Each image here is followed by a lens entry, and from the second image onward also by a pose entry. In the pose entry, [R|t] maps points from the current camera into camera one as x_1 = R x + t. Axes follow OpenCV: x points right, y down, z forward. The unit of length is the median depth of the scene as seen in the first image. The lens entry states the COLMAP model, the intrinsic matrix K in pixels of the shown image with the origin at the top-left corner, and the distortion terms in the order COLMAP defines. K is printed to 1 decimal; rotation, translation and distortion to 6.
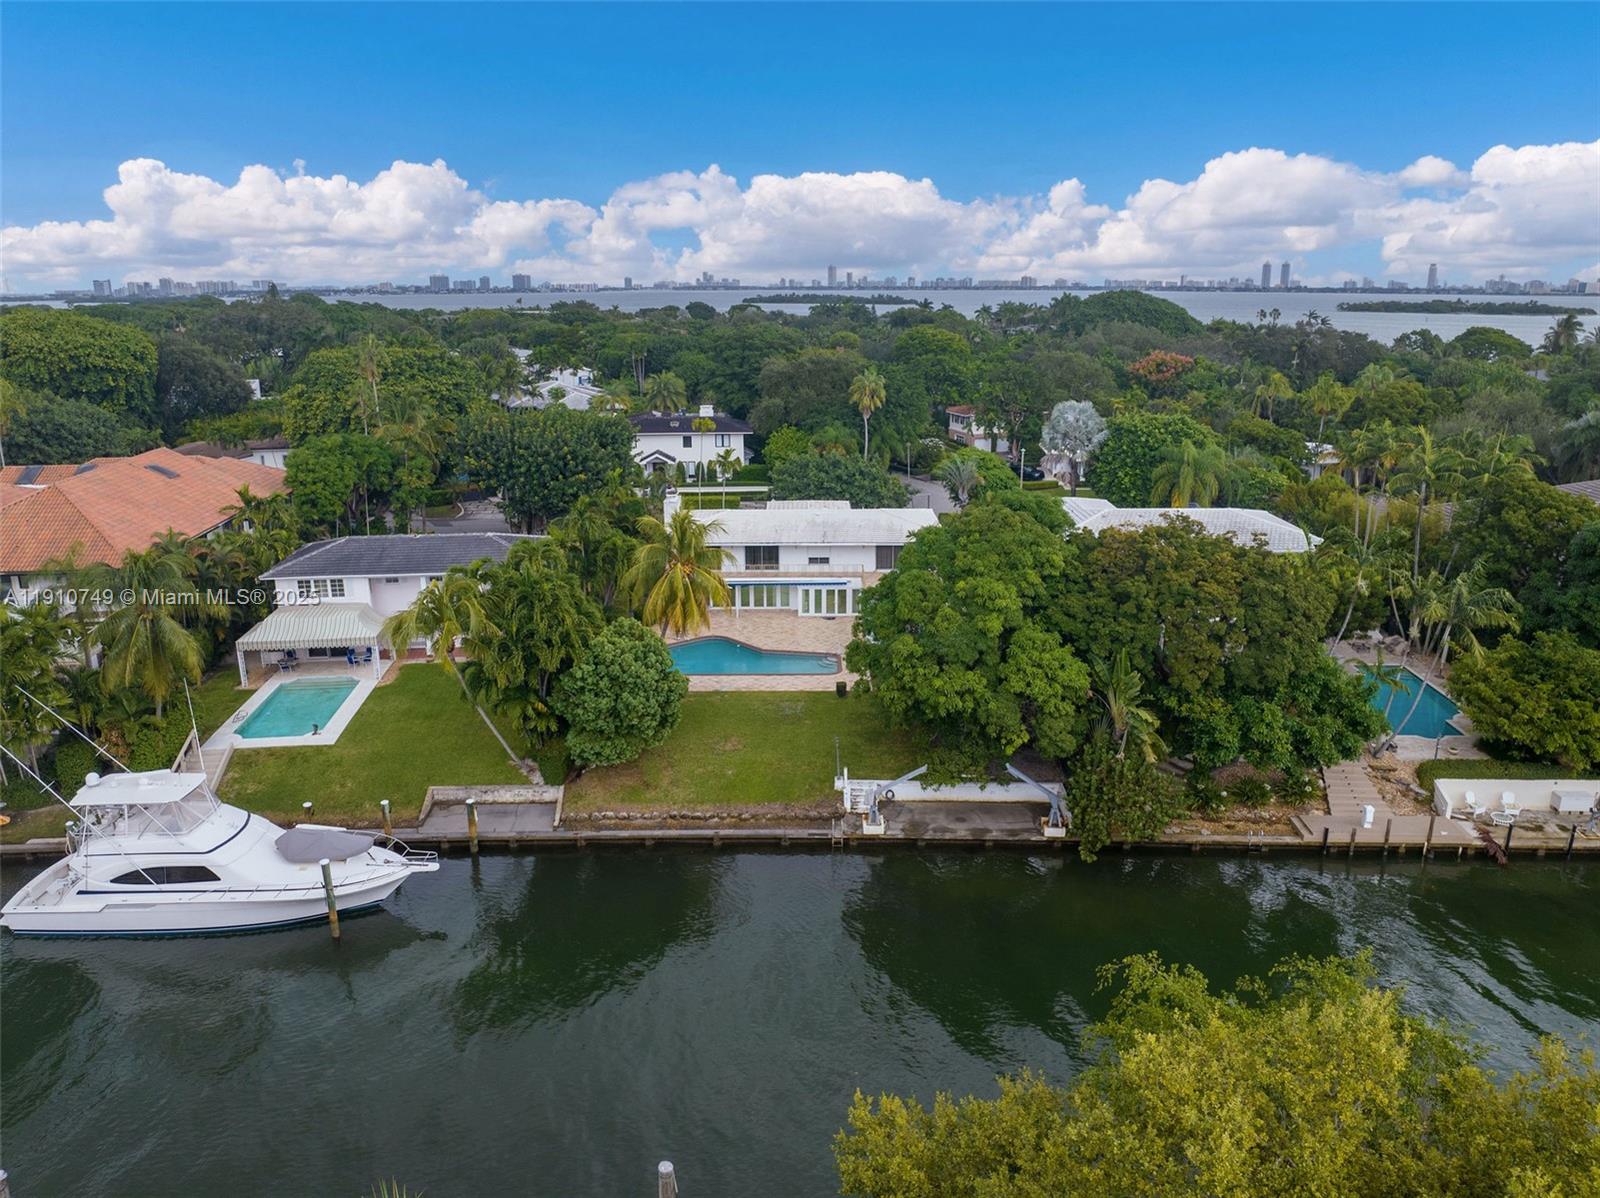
lens RADIAL K [[1201.4, 0, 811.7], [0, 1201.4, 590.5], [0, 0, 1]] dist [-0.053245, 0.021254]
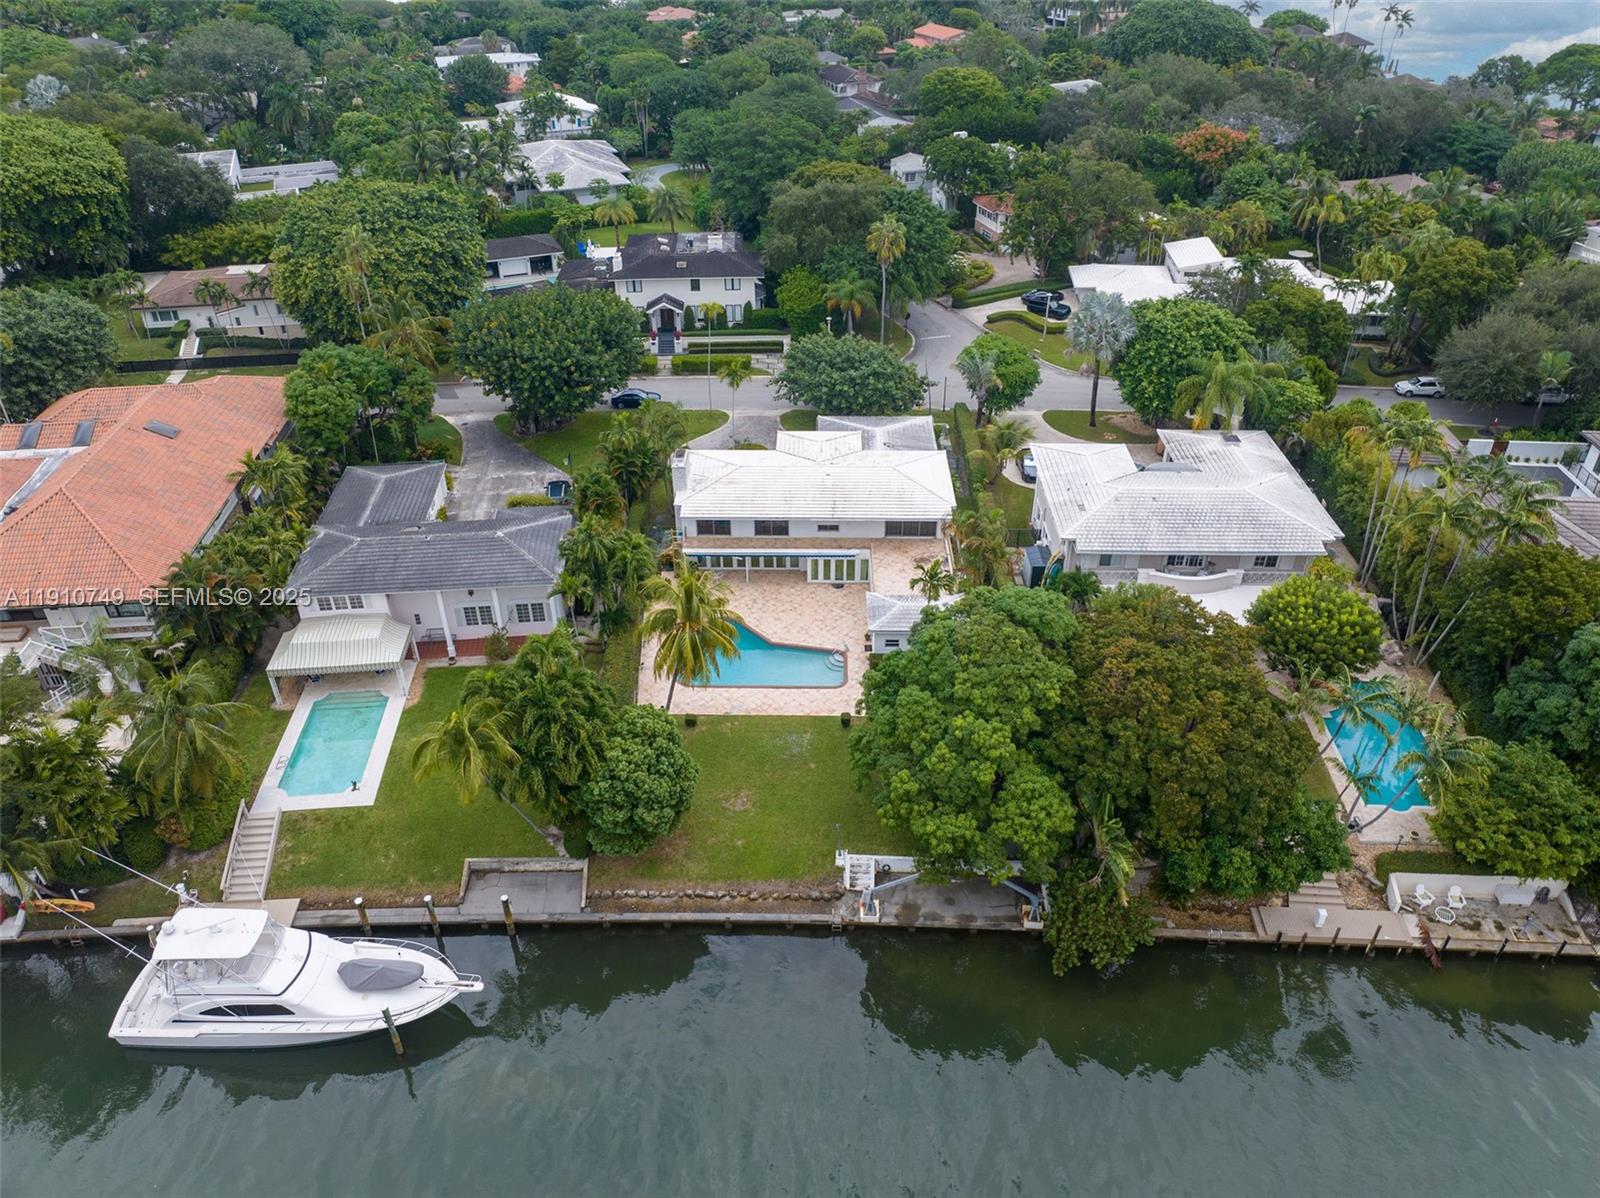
lens RADIAL K [[1201.4, 0, 809.6], [0, 1201.4, 624.3], [0, 0, 1]] dist [-0.053245, 0.021254]
pose [[0.999813, 0.010402, -0.016325, 0.010584], [-0.004532, 0.945692, 0.325032, -0.379443], [0.018819, -0.324897, 0.945562, 0.038132]]
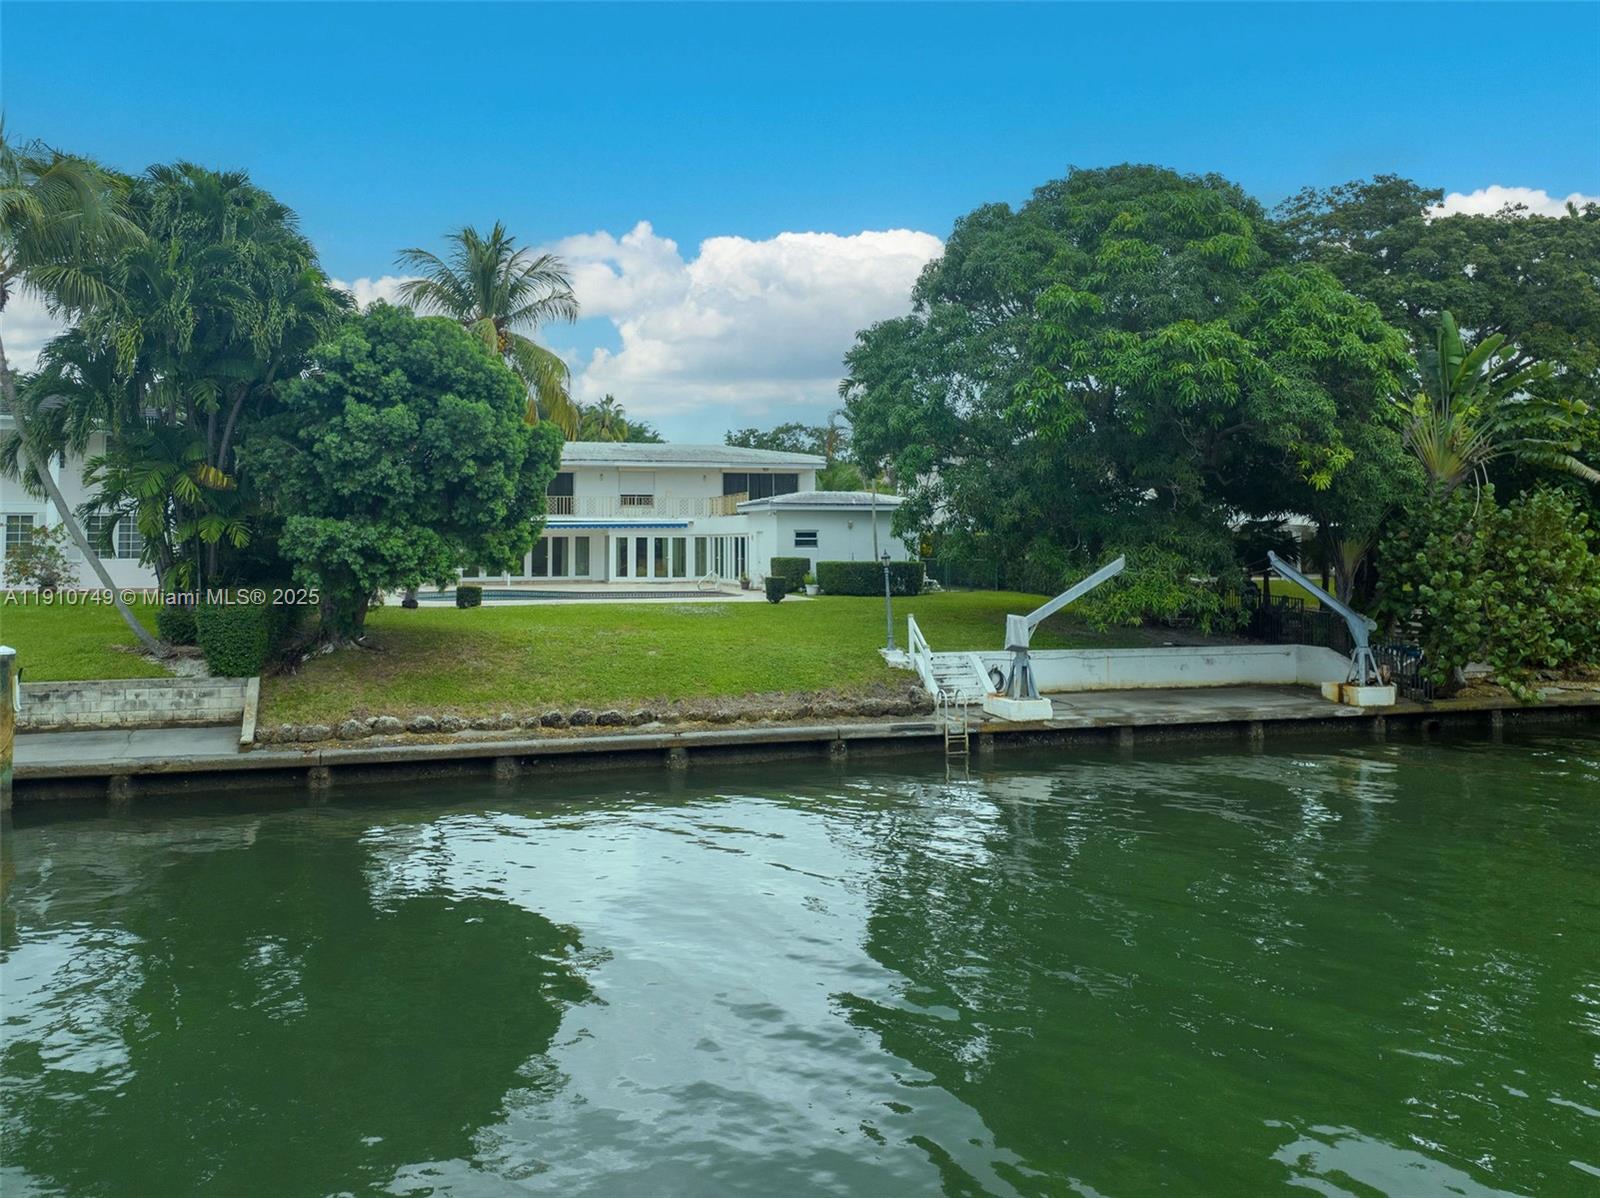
lens RADIAL K [[1201.4, 0, 737.4], [0, 1201.4, 467.6], [0, 0, 1]] dist [-0.053245, 0.021254]
pose [[0.965236, 0.017713, 0.260778, -0.151738], [0.066051, 0.948790, -0.308925, 0.221462], [-0.252895, 0.315410, 0.914637, 0.547297]]
